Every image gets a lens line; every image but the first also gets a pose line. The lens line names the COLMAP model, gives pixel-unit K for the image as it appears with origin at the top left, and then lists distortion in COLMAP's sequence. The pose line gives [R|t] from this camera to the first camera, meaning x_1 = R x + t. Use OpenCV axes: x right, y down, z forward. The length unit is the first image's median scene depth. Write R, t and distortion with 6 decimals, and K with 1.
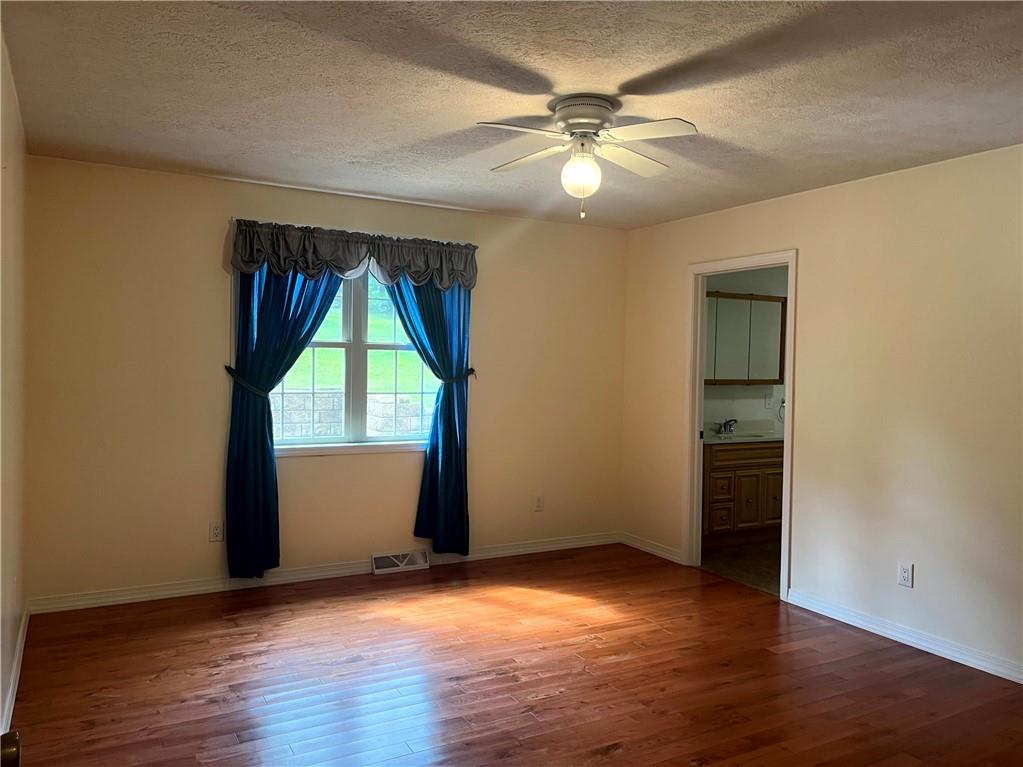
lens RADIAL K [[770.2, 0, 509.8], [0, 770.2, 386.8], [0, 0, 1]] dist [0.056693, -0.067547]
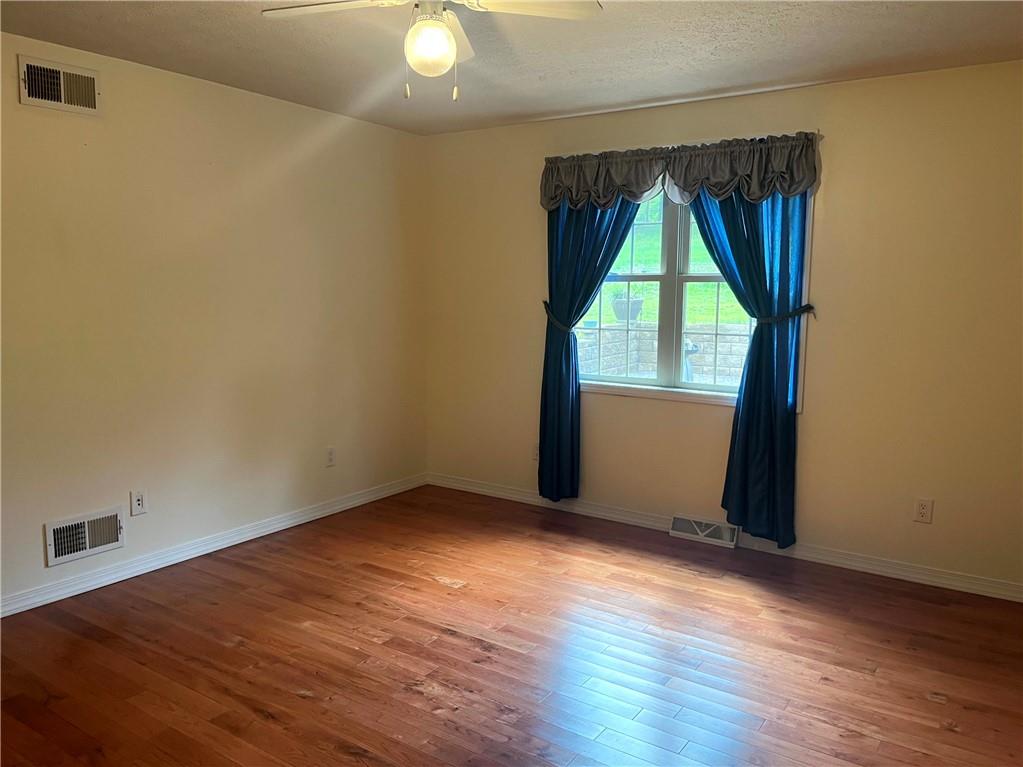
lens RADIAL K [[770.2, 0, 509.8], [0, 770.2, 386.8], [0, 0, 1]] dist [0.056693, -0.067547]
pose [[0.448292, 0.103238, -0.887906, 0.520572], [-0.028067, 0.994444, 0.101455, -0.013904], [0.893447, -0.020561, 0.448699, 0.436209]]
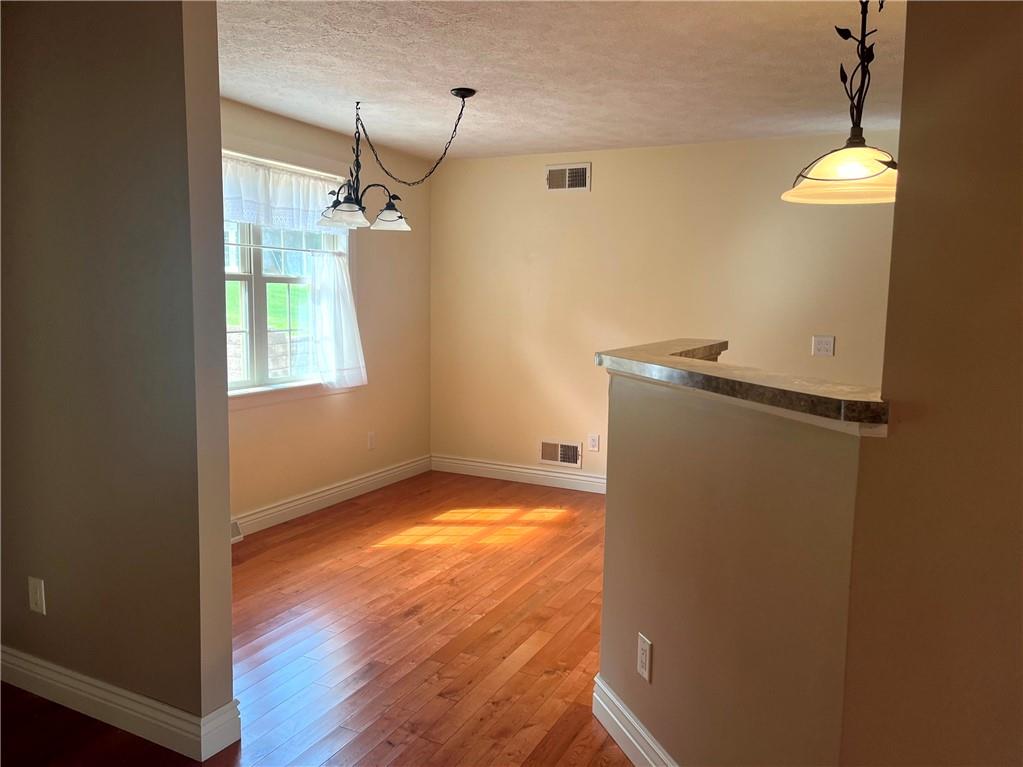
lens RADIAL K [[770.2, 0, 509.8], [0, 770.2, 386.8], [0, 0, 1]] dist [0.056693, -0.067547]
pose [[0.830870, -0.069444, 0.552116, -0.465646], [0.012120, 0.994206, 0.106810, -0.020834], [-0.556335, -0.082054, 0.826897, 0.074815]]
